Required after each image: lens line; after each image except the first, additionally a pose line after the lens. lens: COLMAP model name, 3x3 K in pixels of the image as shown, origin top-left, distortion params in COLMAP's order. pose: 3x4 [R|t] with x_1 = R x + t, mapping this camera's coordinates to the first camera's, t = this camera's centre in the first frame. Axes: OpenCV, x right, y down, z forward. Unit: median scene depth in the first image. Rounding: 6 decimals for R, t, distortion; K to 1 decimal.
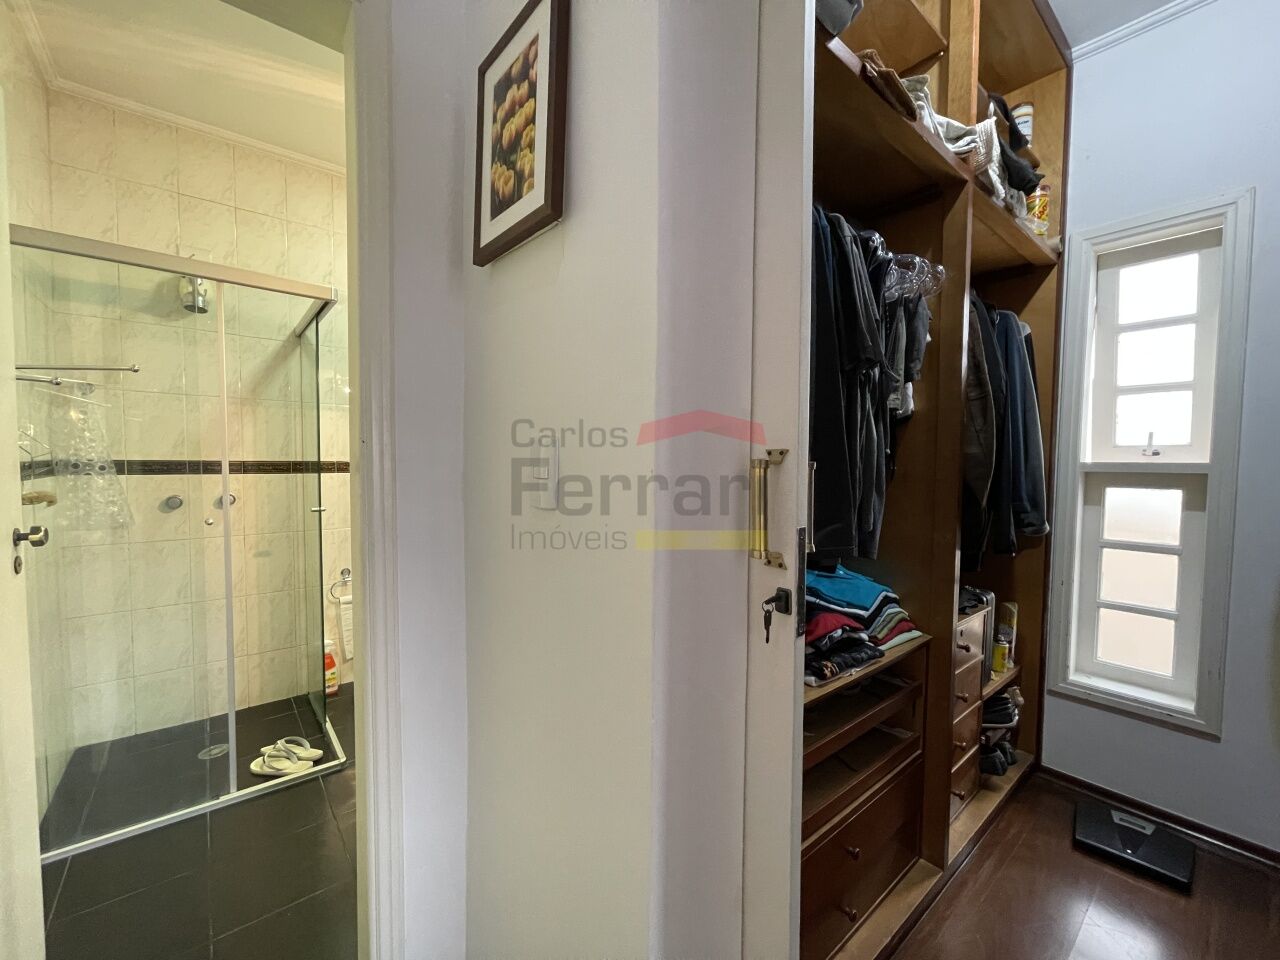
lens RADIAL K [[517.3, 0, 645.0], [0, 517.3, 482.2], [0, 0, 1]] dist [-0.005745, 0.002216]
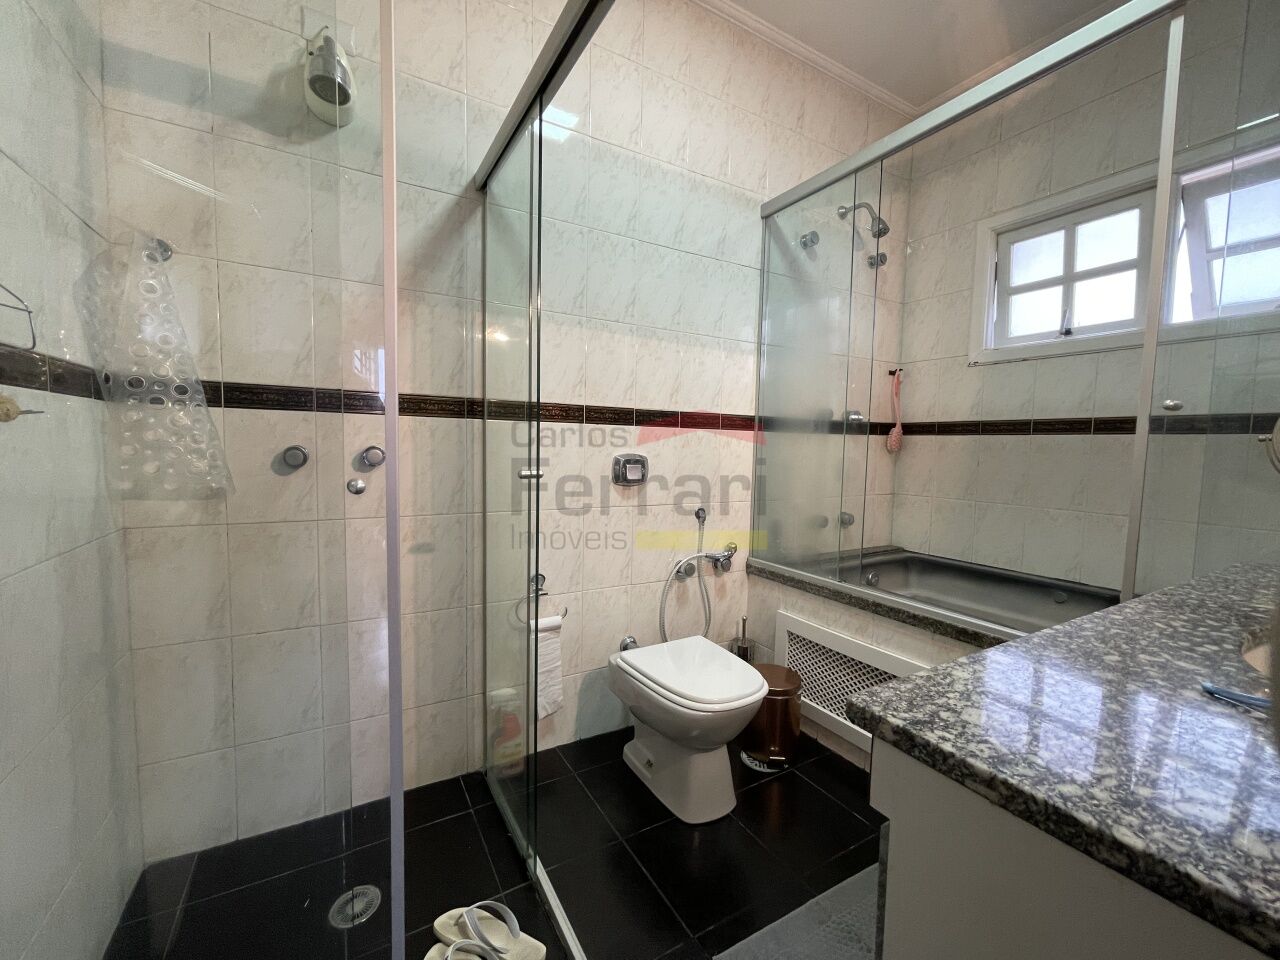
lens RADIAL K [[517.3, 0, 640.8], [0, 517.3, 482.3], [0, 0, 1]] dist [-0.005745, 0.002216]
pose [[0.985353, 0.025512, -0.168606, -0.421164], [-0.021533, 0.999446, 0.025388, 0.044153], [0.169160, -0.021385, 0.985356, 0.482777]]
